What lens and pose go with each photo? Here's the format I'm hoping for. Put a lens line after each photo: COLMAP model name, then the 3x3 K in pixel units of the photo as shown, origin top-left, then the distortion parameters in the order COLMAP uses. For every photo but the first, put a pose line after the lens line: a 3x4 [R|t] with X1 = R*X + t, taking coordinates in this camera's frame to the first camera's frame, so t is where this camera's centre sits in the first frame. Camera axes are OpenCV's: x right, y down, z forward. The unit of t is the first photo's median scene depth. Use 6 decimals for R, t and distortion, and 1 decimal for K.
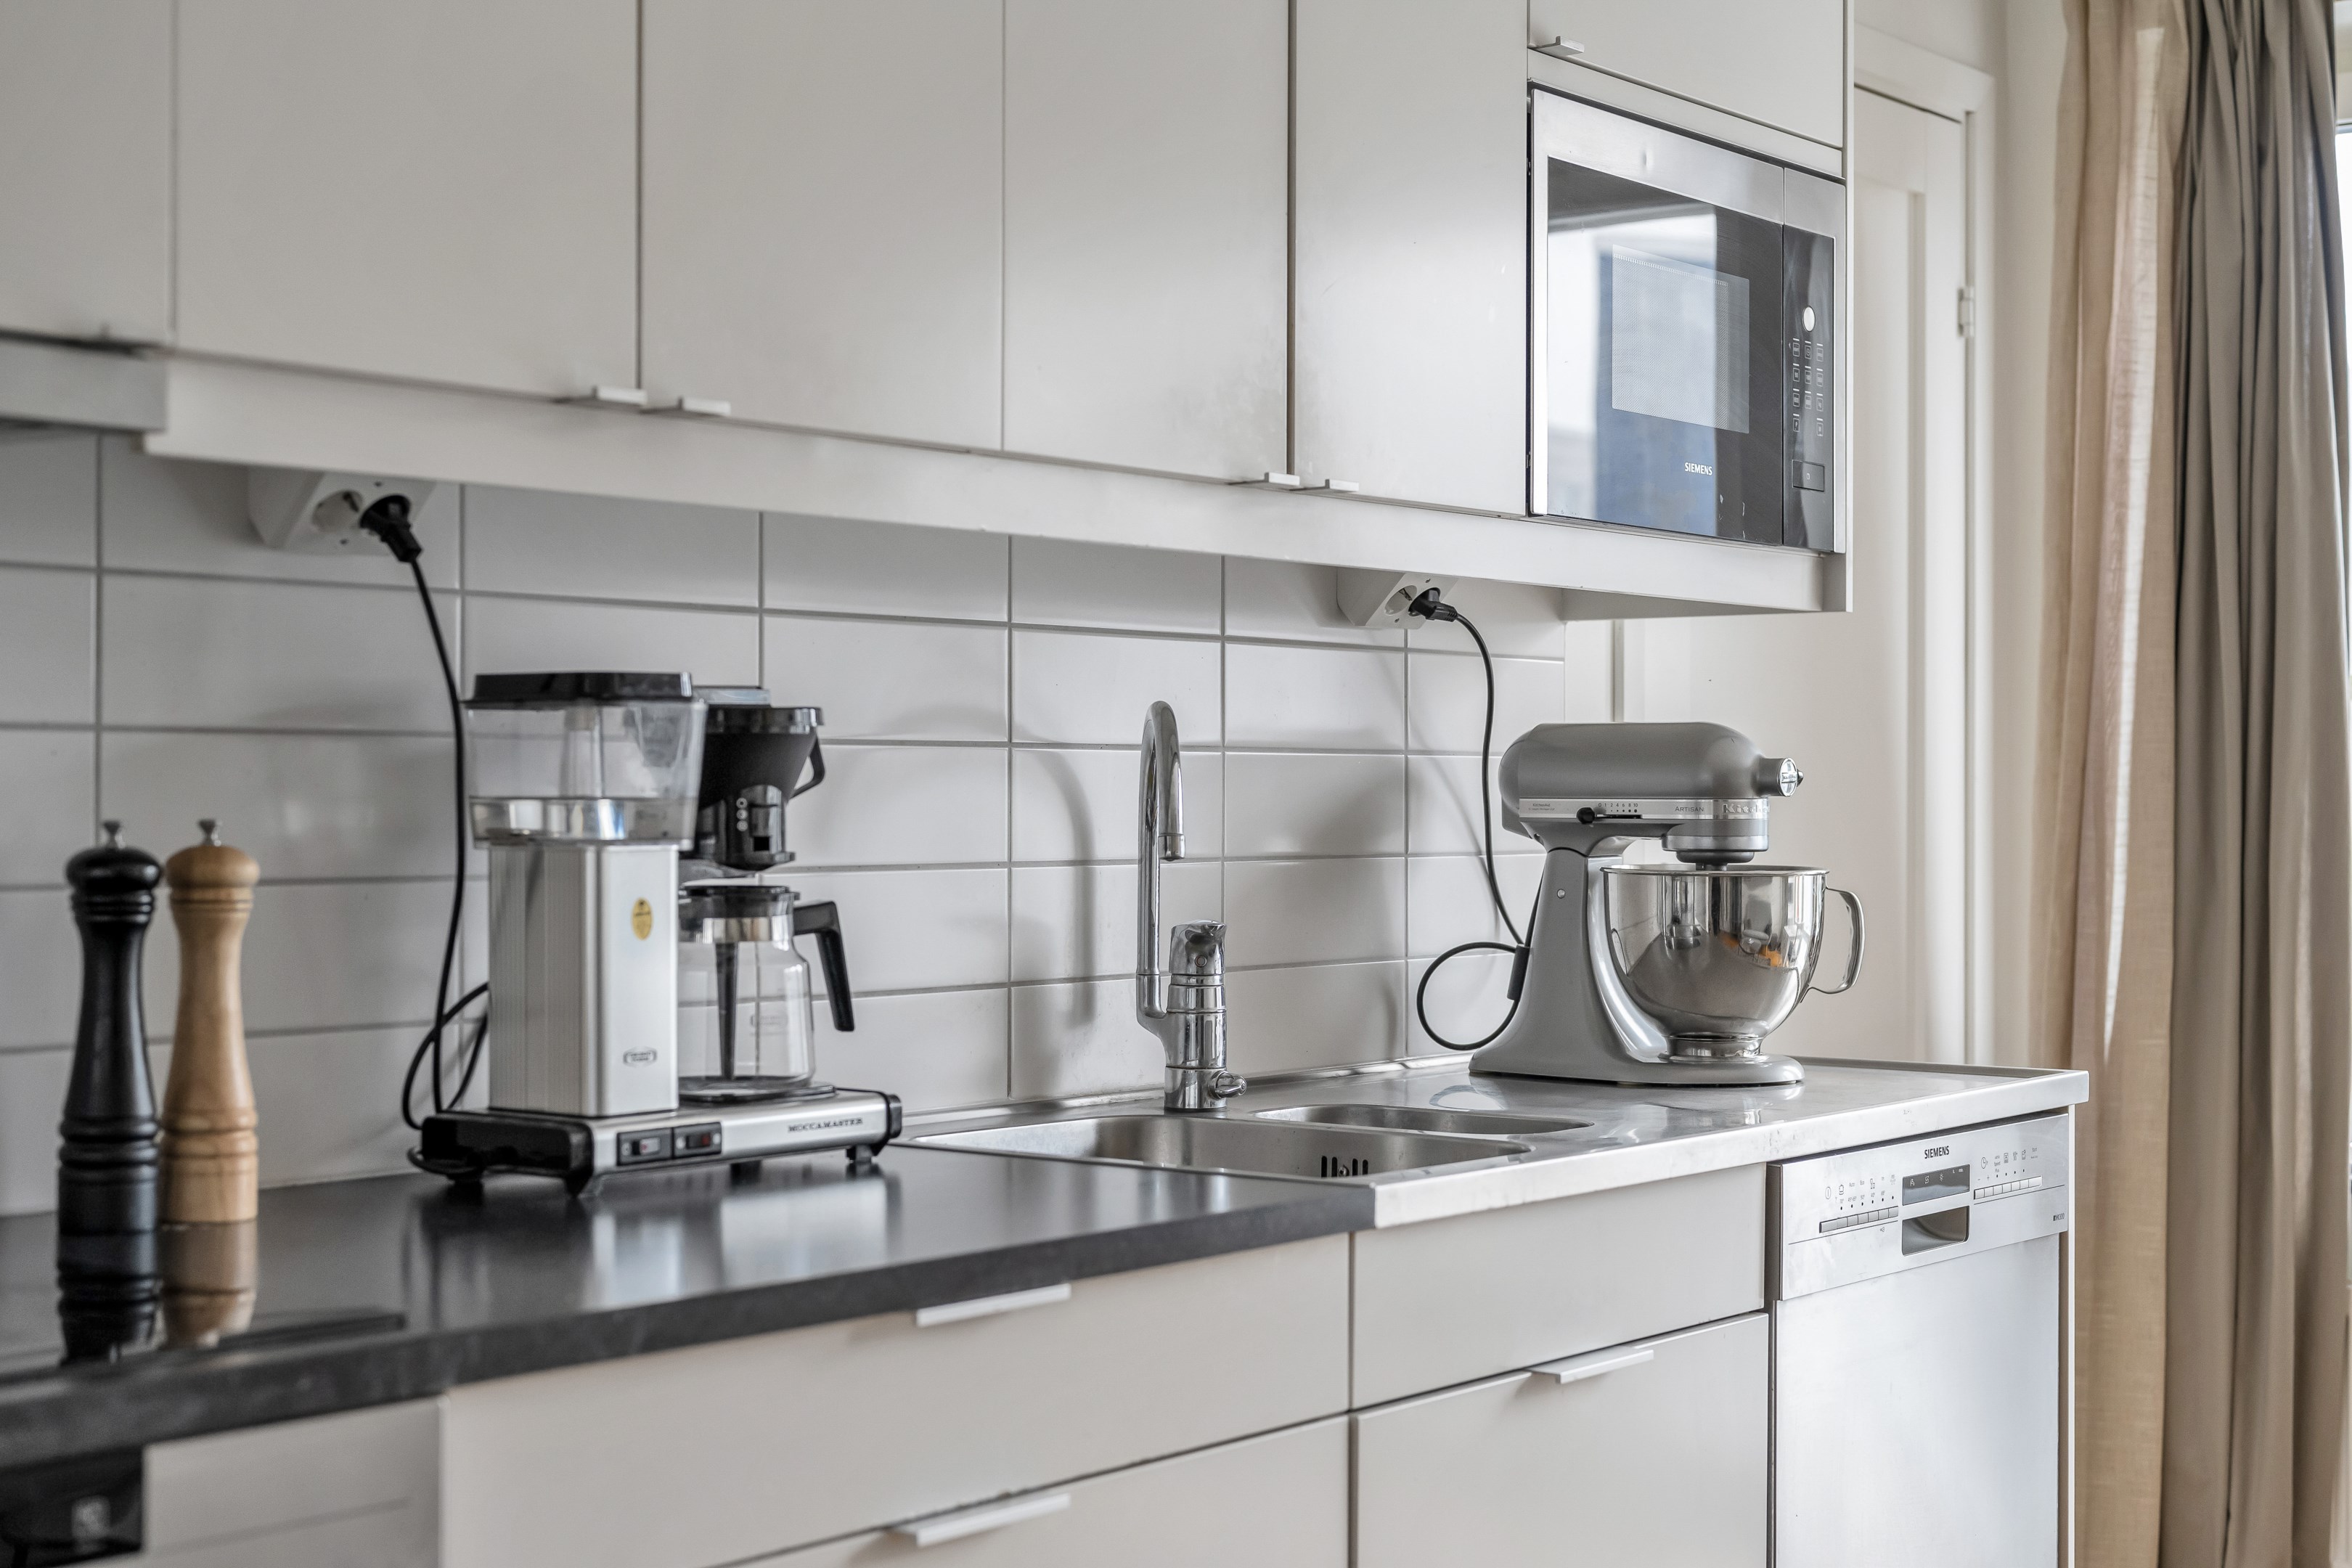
lens RADIAL K [[3325.8, 0, 1177.2], [0, 3325.8, 783.2], [0, 0, 1]] dist [-0.003518, 0.000000]
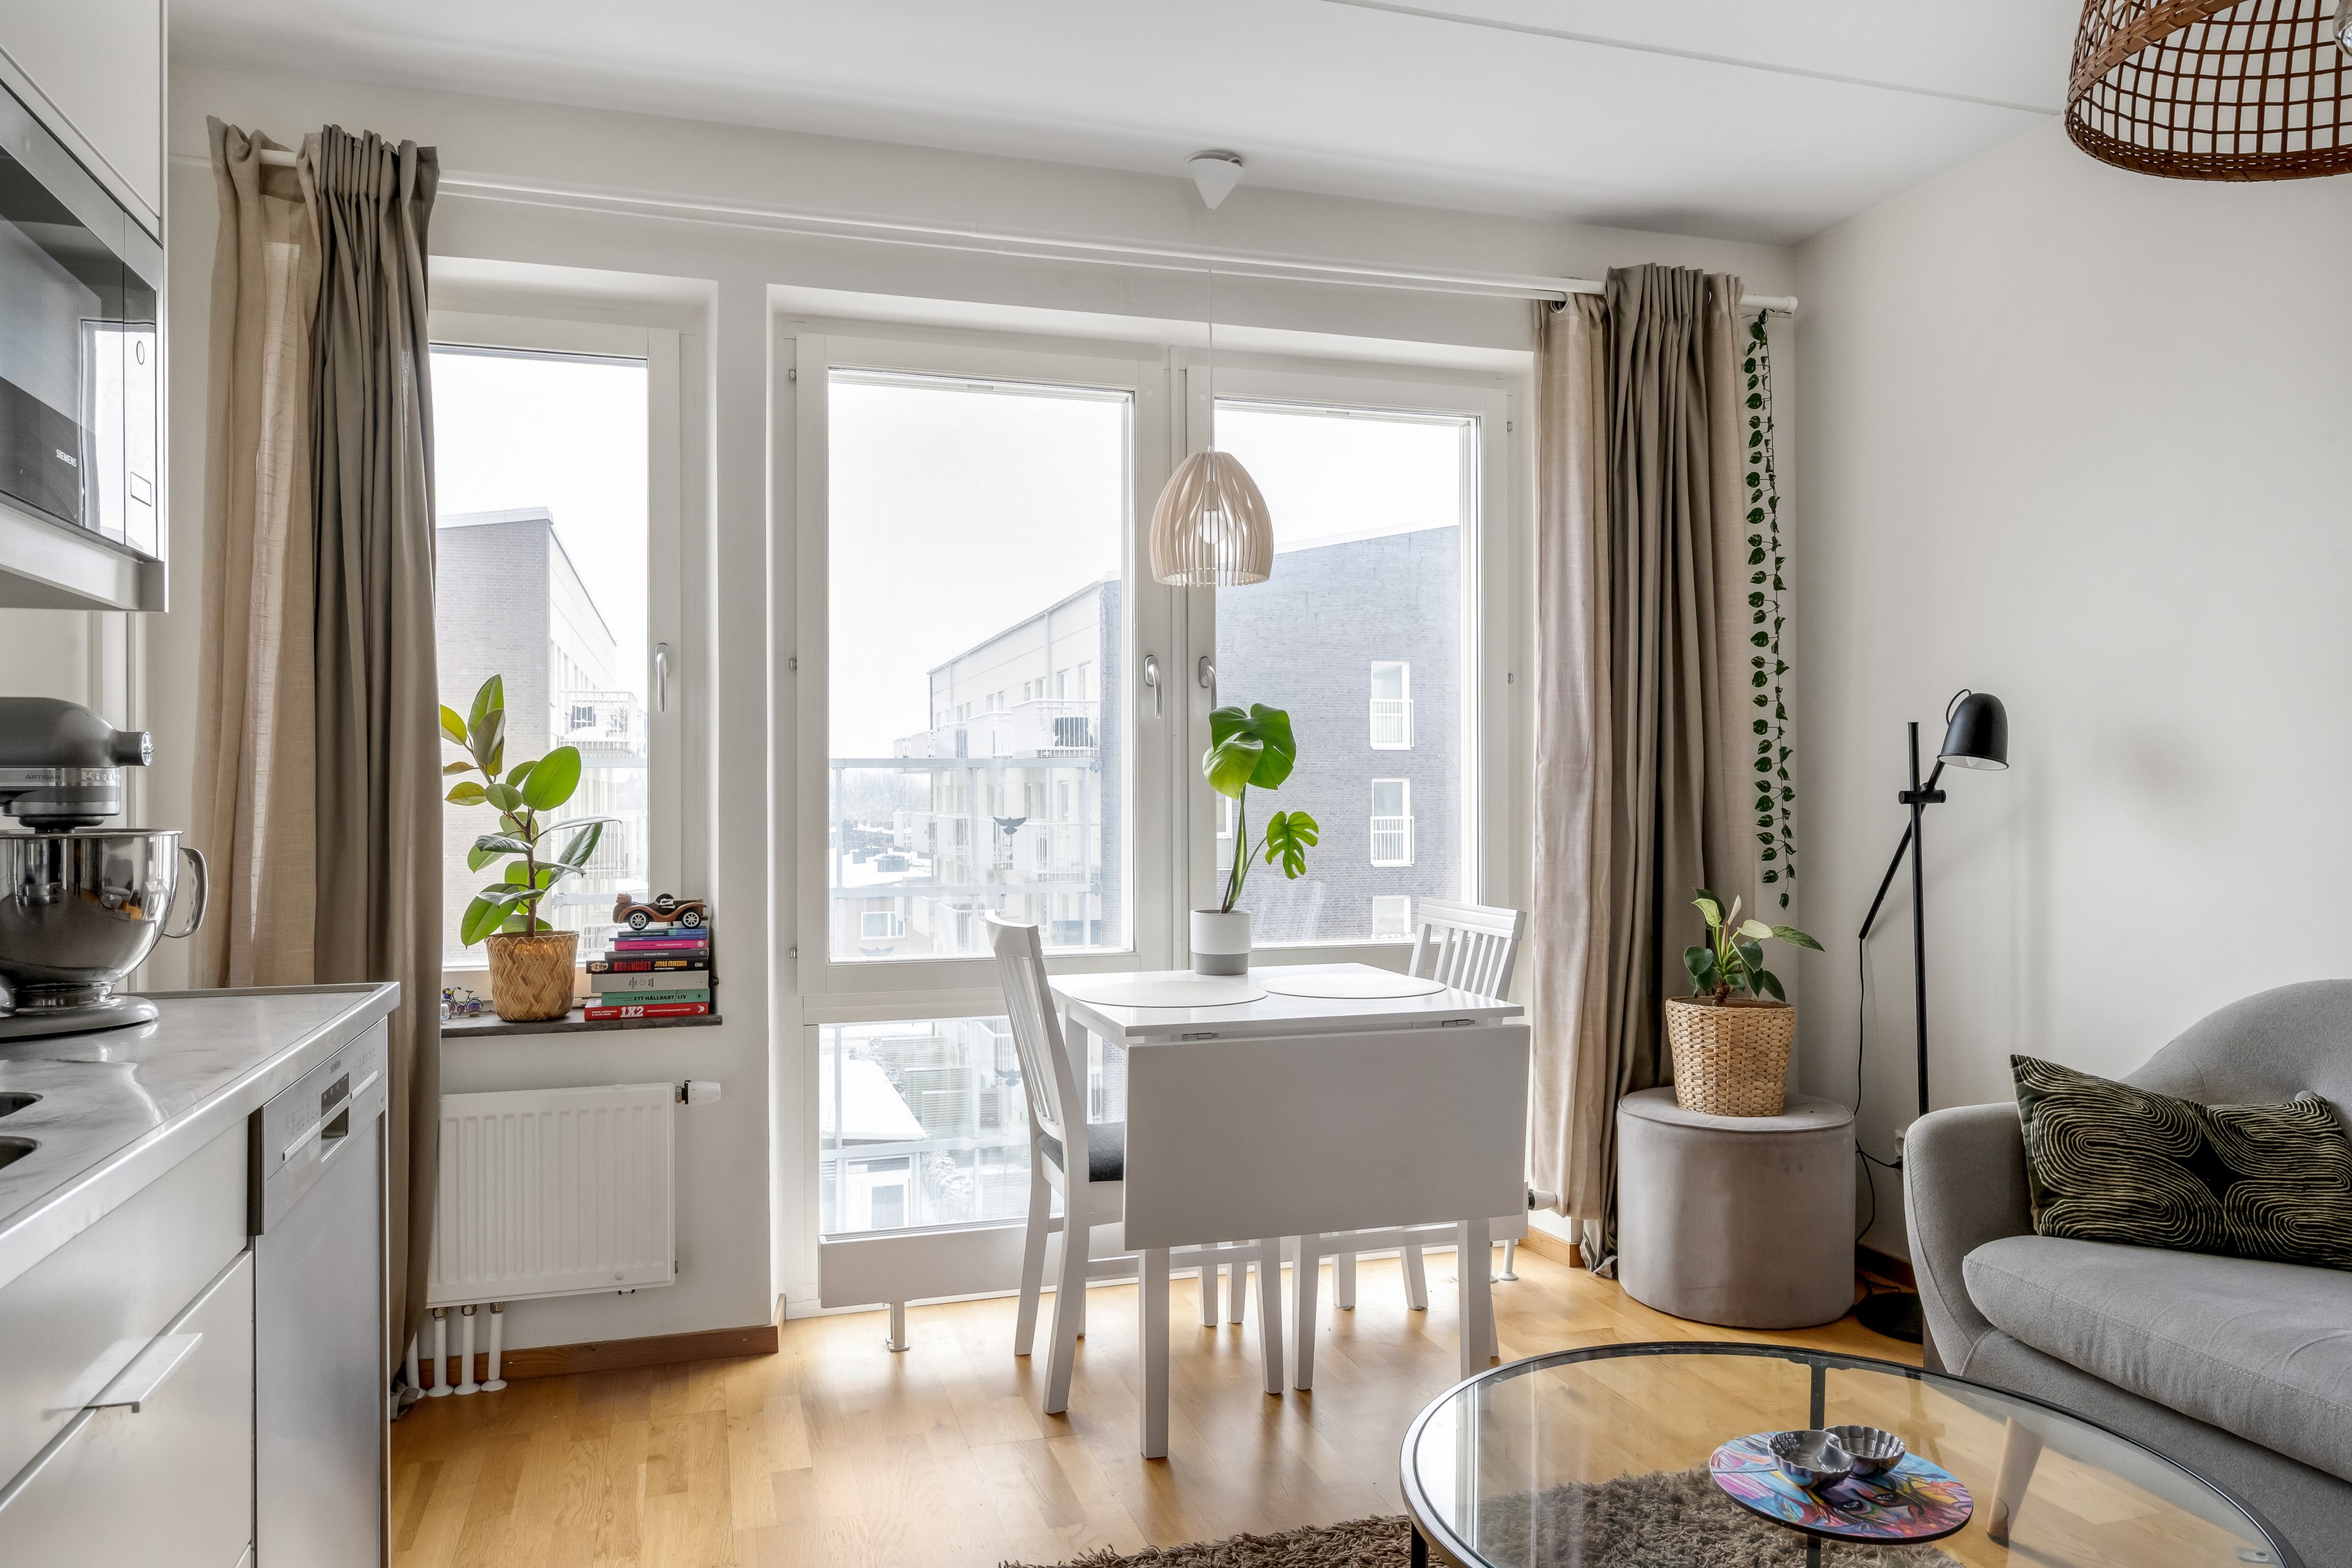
lens RADIAL K [[1526.9, 0, 1158.4], [0, 1526.9, 791.0], [0, 0, 1]] dist [-0.003592, 0.000358]
pose [[0.559924, 0.003282, 0.828538, -0.051307], [-0.004150, 0.999991, -0.001156, 0.011558], [-0.828534, -0.002791, 0.559932, 0.428282]]
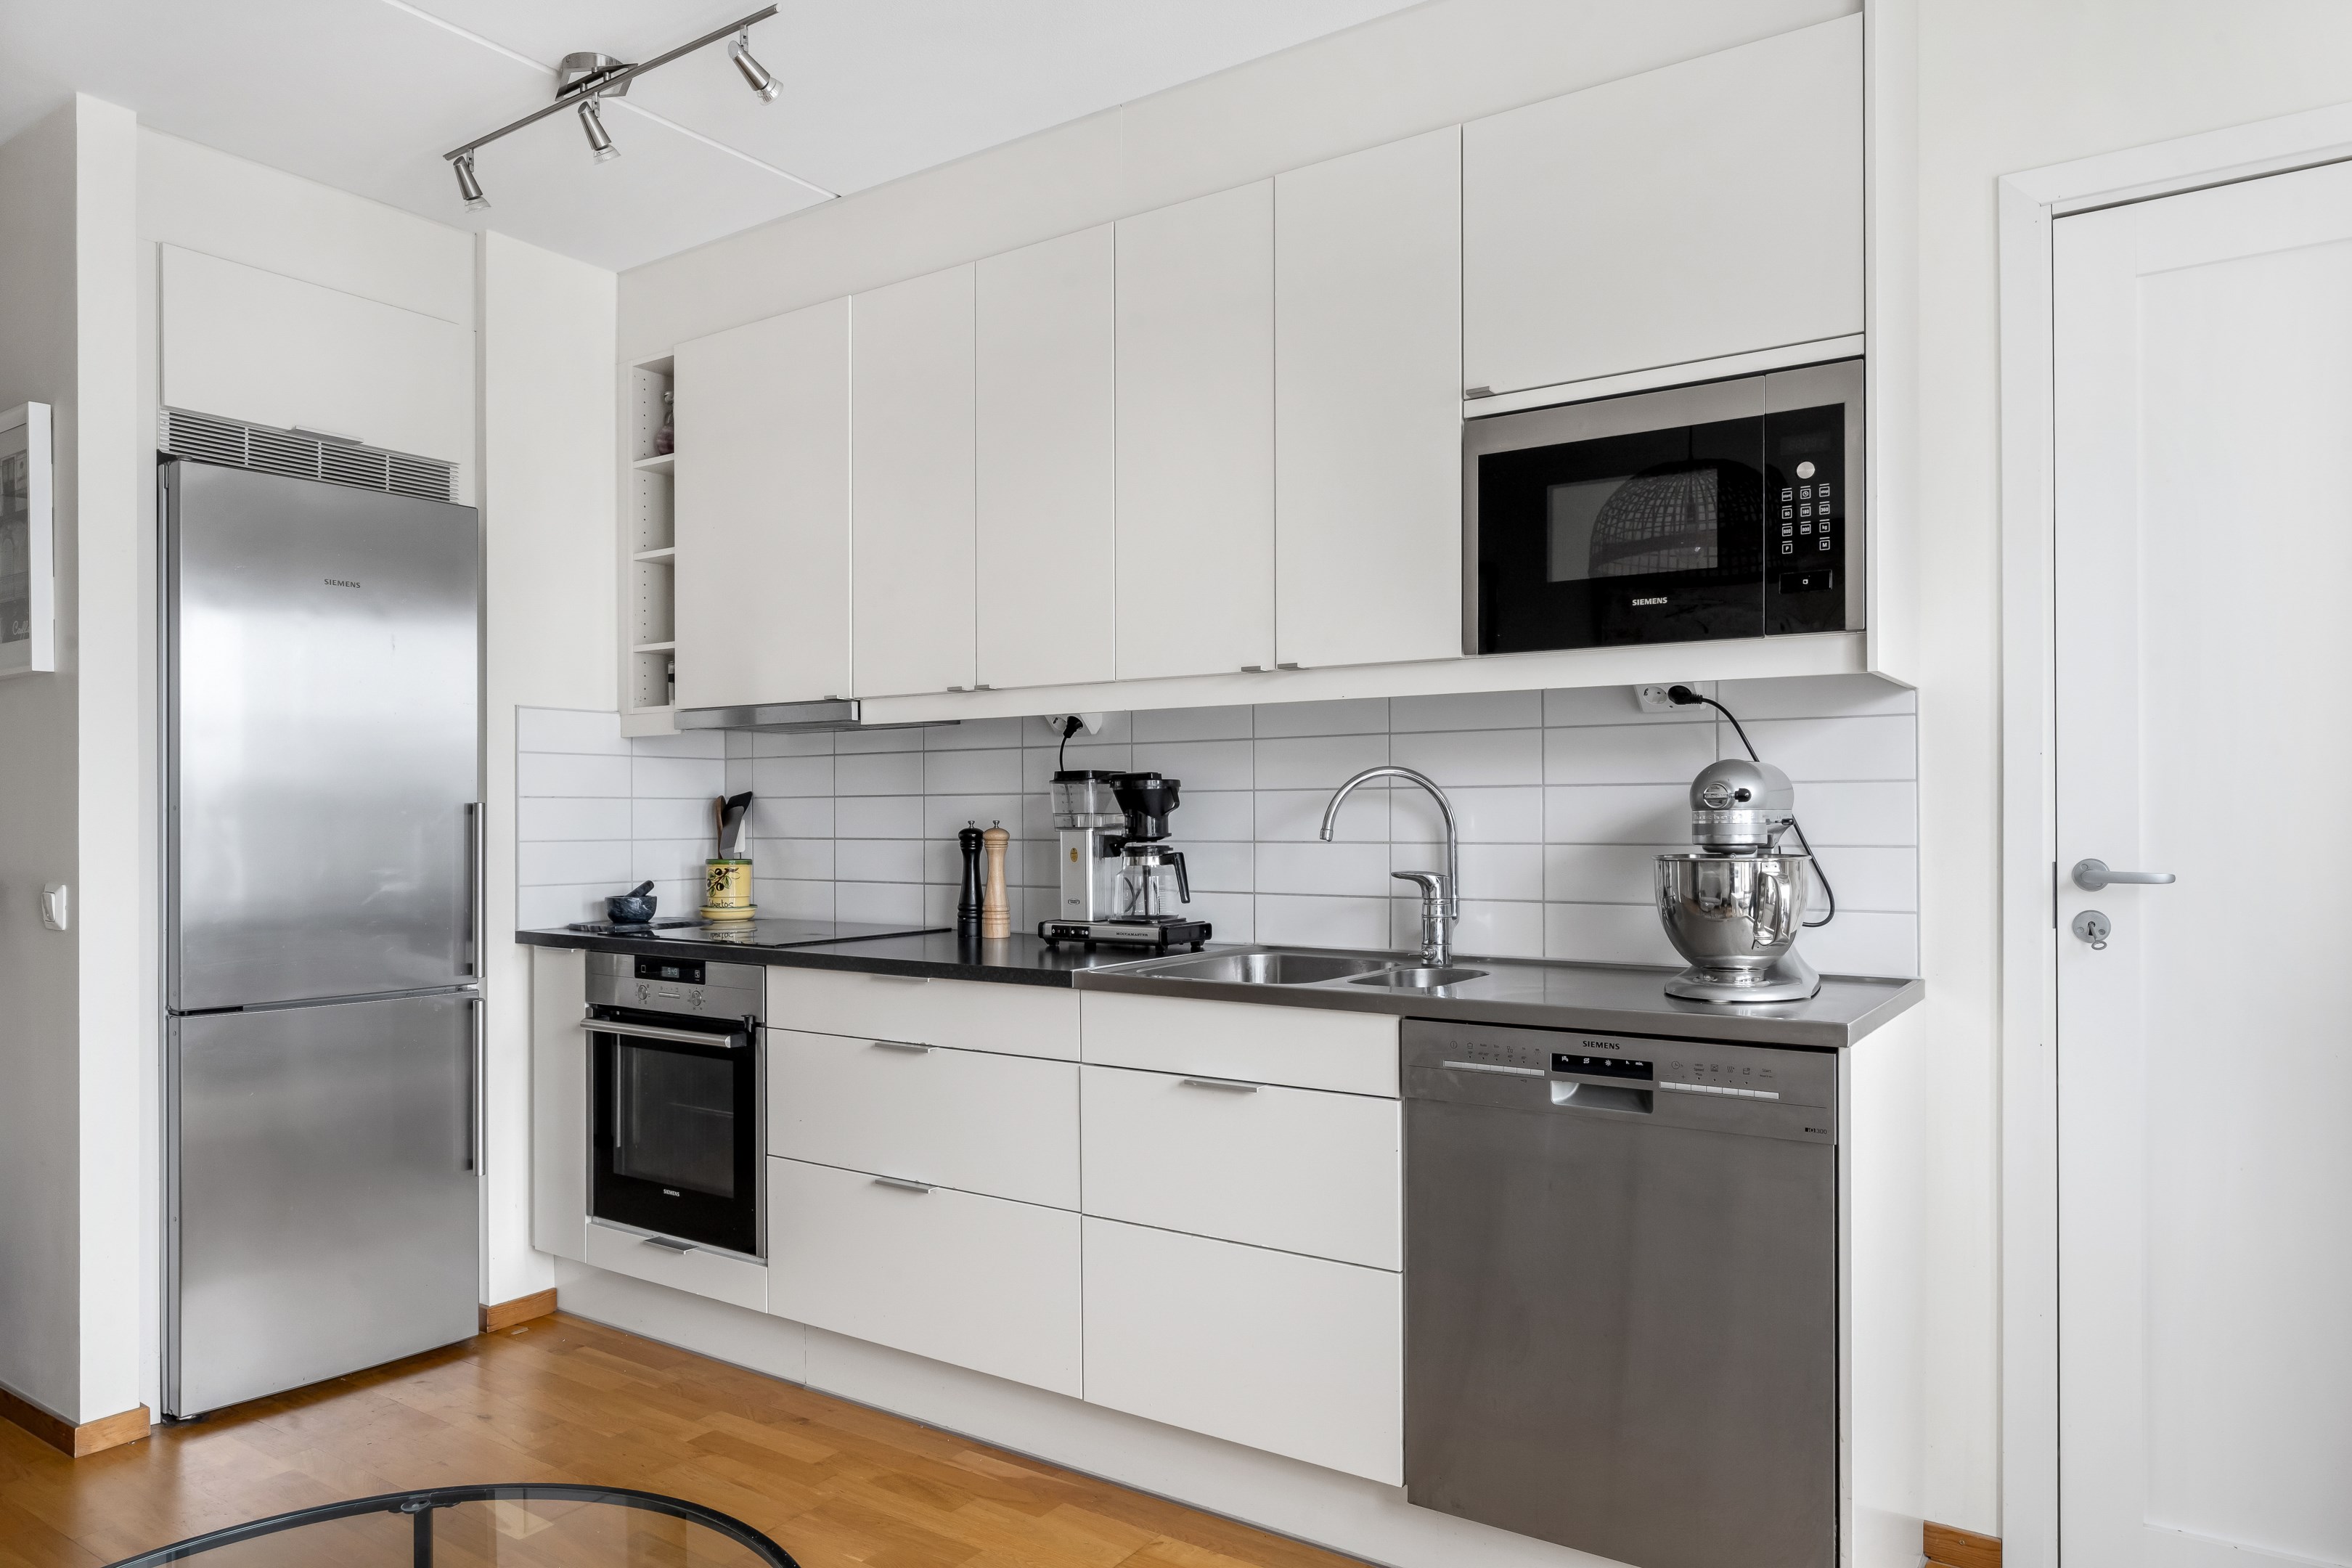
lens RADIAL K [[1542.6, 0, 1177.5], [0, 1542.6, 797.3], [0, 0, 1]] dist [-0.006585, 0.001395]
pose [[0.068100, -0.014128, -0.997578, 0.848713], [0.005103, 0.999892, -0.013813, 0.007096], [0.997665, -0.004150, 0.068165, 0.710485]]
